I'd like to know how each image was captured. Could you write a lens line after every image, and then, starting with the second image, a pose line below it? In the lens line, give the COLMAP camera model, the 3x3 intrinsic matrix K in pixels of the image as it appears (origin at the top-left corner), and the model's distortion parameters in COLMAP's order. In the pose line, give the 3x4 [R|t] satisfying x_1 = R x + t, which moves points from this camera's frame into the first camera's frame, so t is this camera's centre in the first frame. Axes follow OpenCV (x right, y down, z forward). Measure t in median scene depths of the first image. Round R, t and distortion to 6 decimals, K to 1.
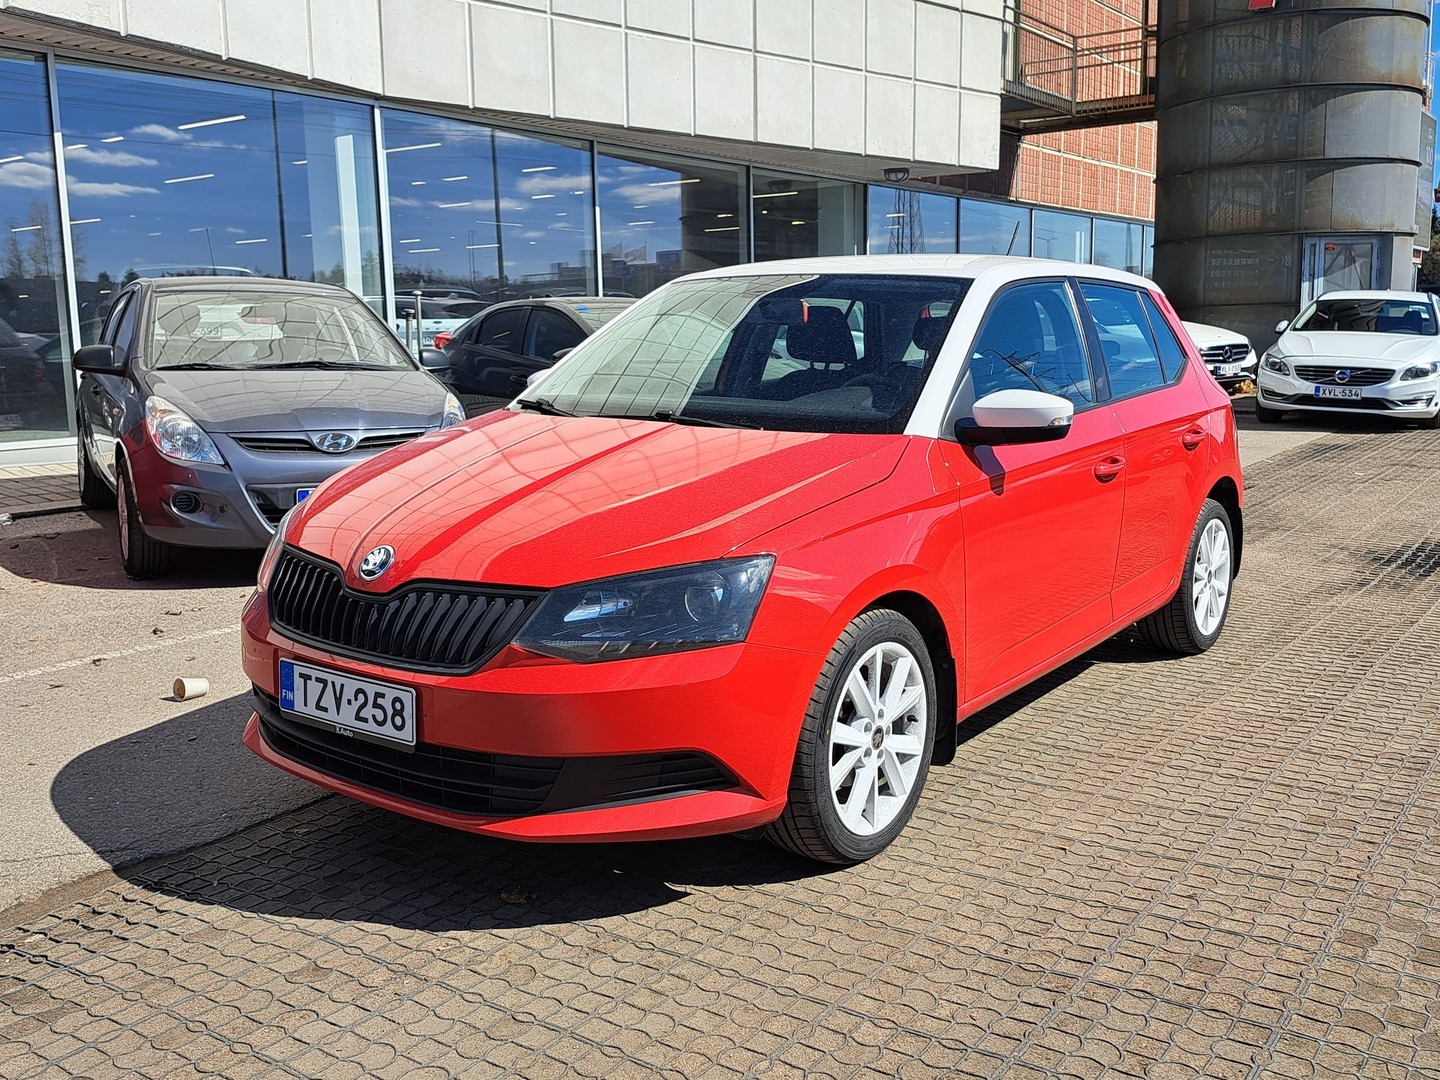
lens RADIAL K [[1303.0, 0, 720.0], [0, 1303.0, 540.0], [0, 0, 1]] dist [0.073311, -0.101416]
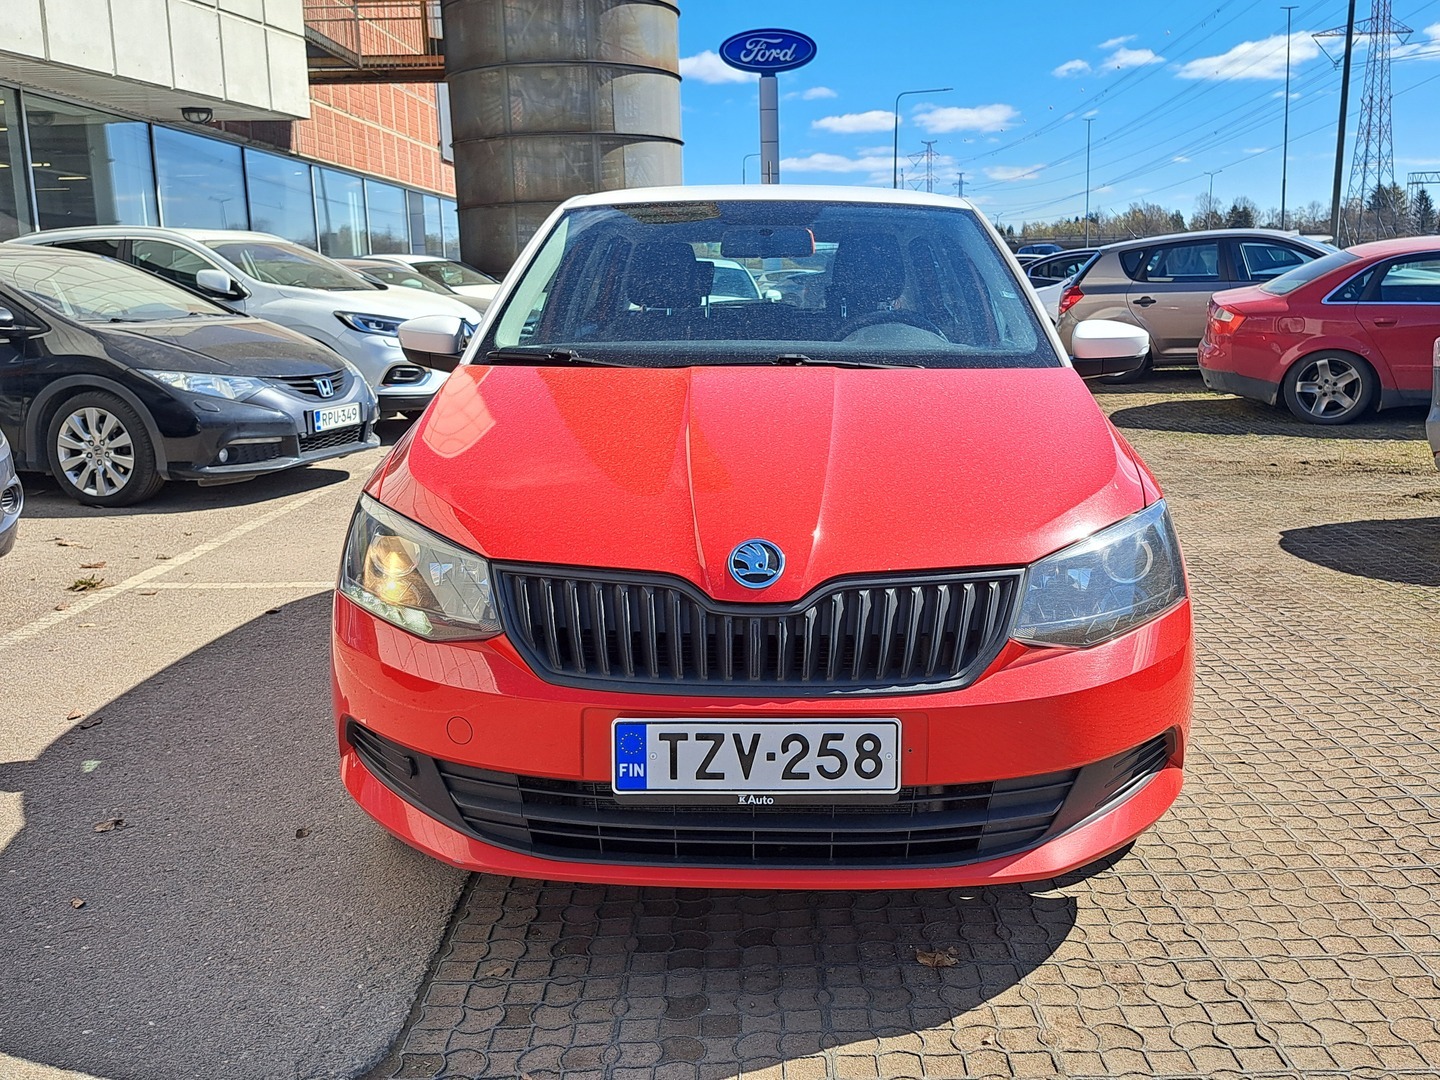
lens RADIAL K [[1303.0, 0, 720.0], [0, 1303.0, 540.0], [0, 0, 1]] dist [0.073311, -0.101416]
pose [[0.811174, -0.111356, 0.574105, -0.674632], [0.098823, 0.993687, 0.053110, -0.034369], [-0.576395, 0.013654, 0.817057, 0.409054]]
